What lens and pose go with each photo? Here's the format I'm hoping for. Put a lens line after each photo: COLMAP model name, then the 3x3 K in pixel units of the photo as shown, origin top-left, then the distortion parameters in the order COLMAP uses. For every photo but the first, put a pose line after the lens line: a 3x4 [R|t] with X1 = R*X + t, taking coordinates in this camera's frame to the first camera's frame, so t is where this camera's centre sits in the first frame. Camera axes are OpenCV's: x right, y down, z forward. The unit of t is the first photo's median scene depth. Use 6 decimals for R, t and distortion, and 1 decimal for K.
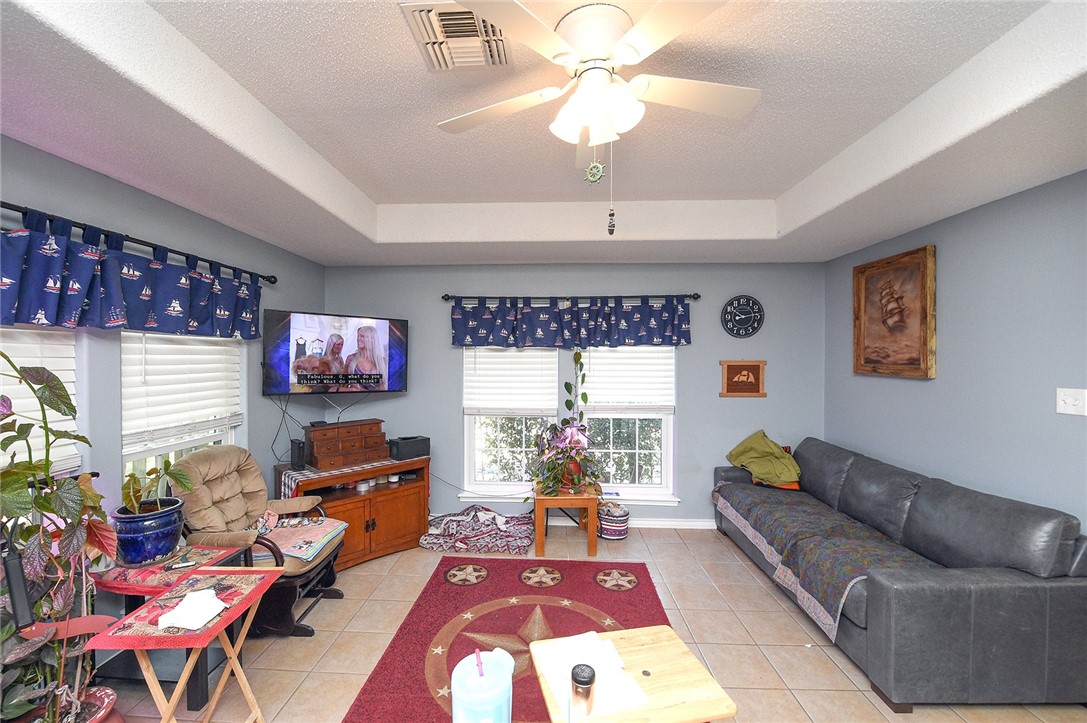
lens RADIAL K [[456.6, 0, 543.5], [0, 456.6, 361.5], [0, 0, 1]] dist [-0.014691, -0.000085]
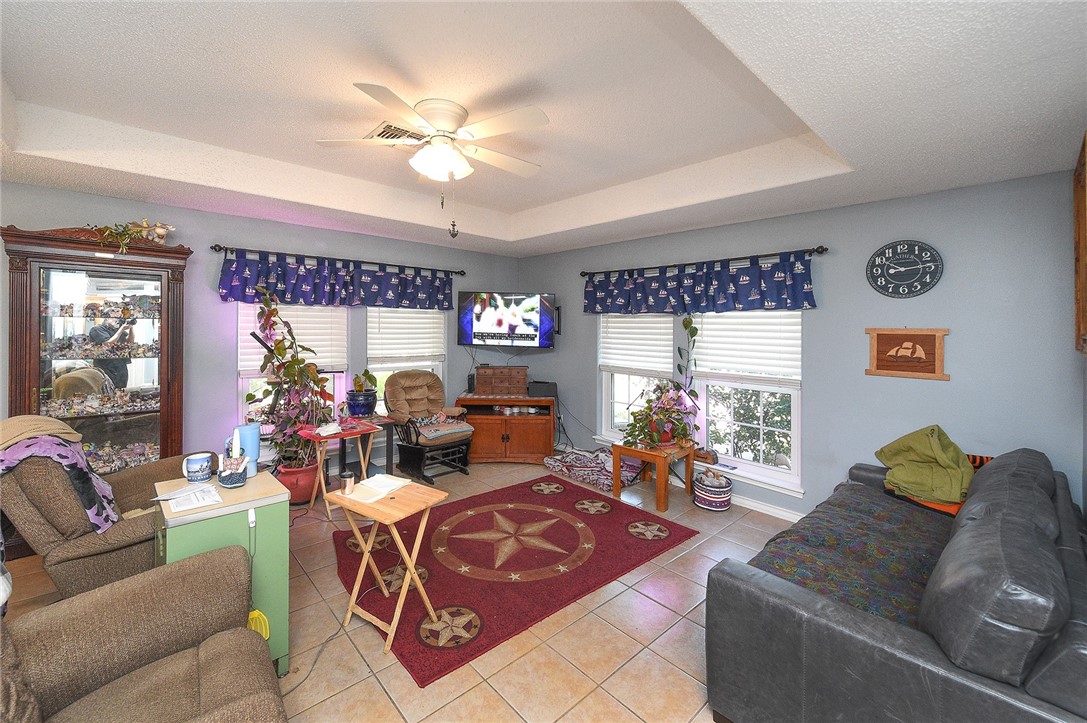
lens RADIAL K [[445.1, 0, 534.1], [0, 445.1, 332.2], [0, 0, 1]] dist [0.014558, -0.000213]
pose [[0.700904, 0.019337, -0.712994, 0.554887], [-0.016986, 0.999801, 0.010418, 0.007013], [0.713053, 0.004809, 0.701093, 0.057997]]
